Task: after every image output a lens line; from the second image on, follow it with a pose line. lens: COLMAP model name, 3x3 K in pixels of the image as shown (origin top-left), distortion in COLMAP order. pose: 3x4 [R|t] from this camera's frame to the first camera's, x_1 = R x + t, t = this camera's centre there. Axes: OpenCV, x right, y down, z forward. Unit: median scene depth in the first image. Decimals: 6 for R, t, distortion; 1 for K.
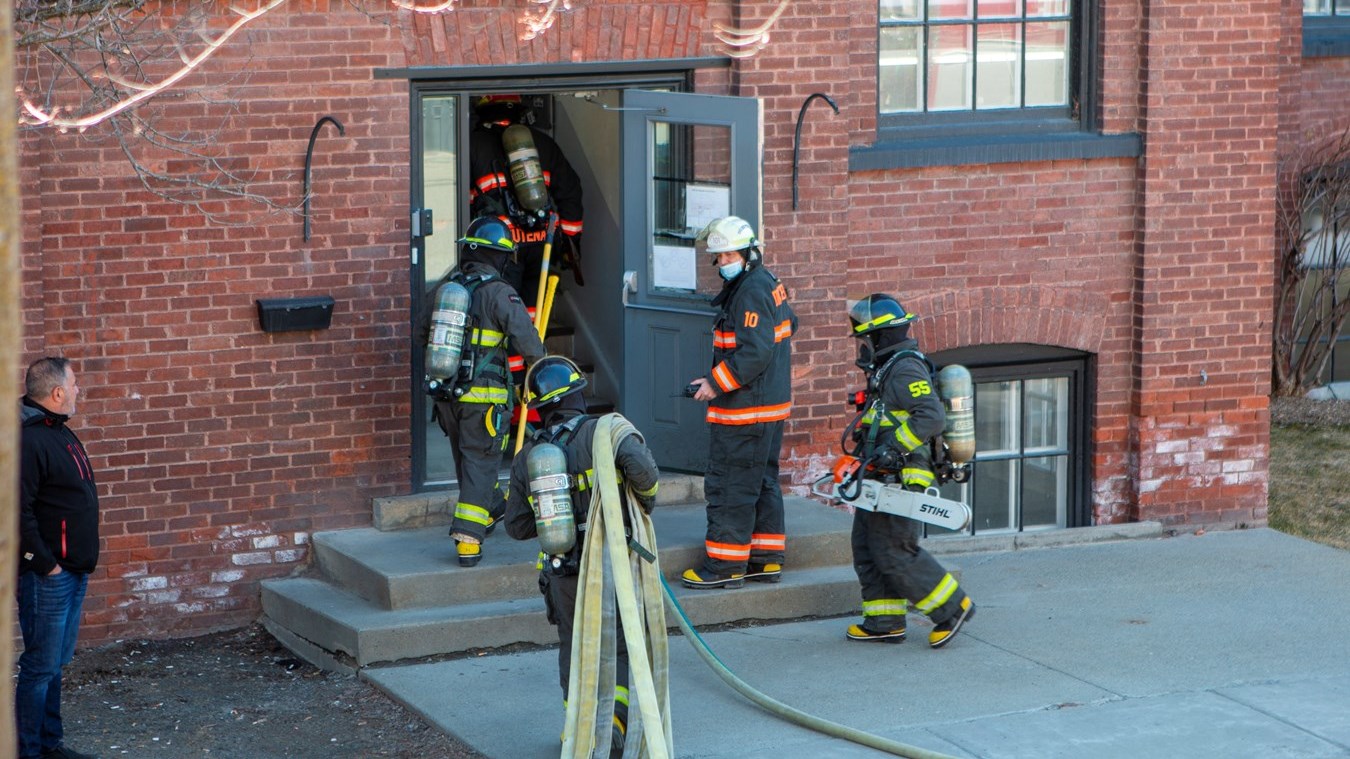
lens RADIAL K [[4040.9, 0, 675.9], [0, 4040.9, 306.1], [0, 0, 1]] dist [0.166448, 0.580621]
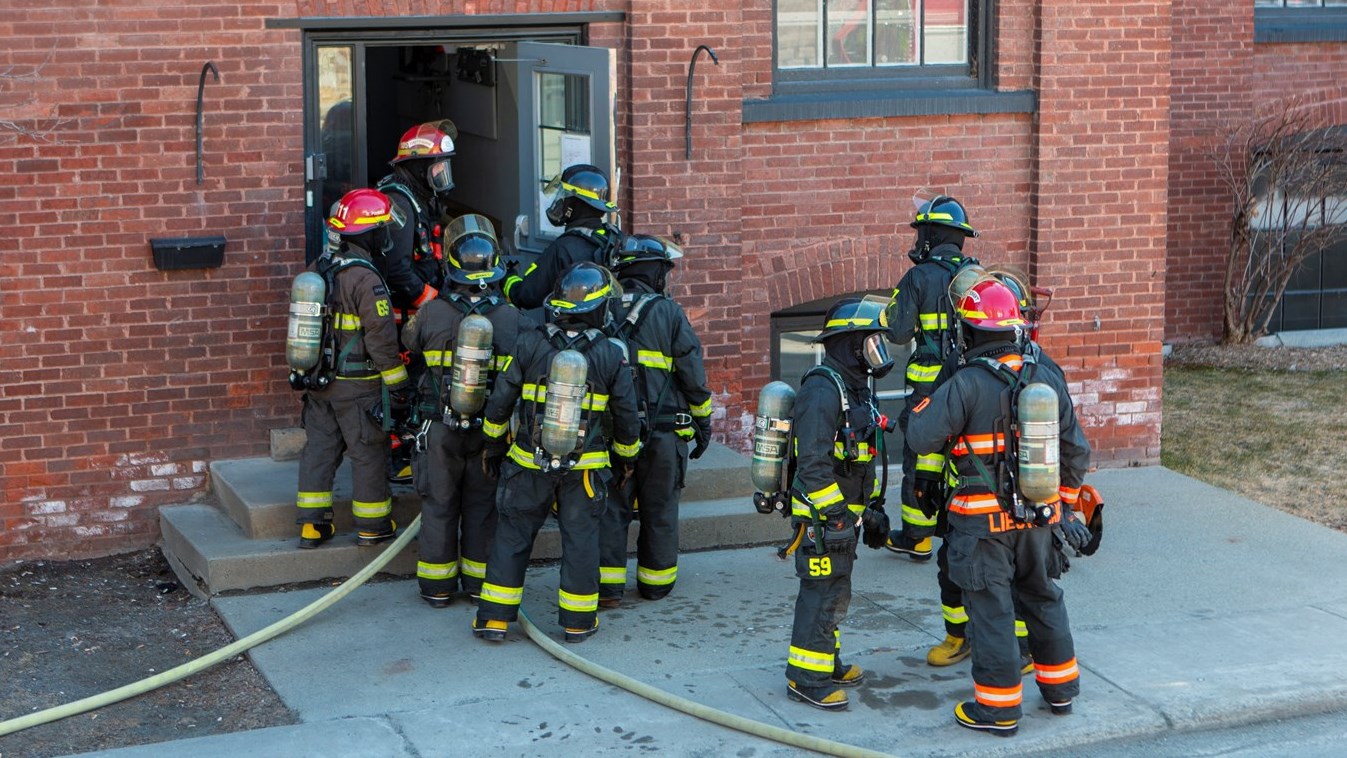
lens RADIAL K [[2896.2, 0, 674.4], [0, 2896.2, 306.4], [0, 0, 1]] dist [-0.028830, 0.387825]
pose [[0.995498, 0.009204, -0.094334, 0.097106], [-0.008258, 0.999912, 0.010423, 0.006624], [0.094421, -0.009597, 0.995486, 0.253657]]
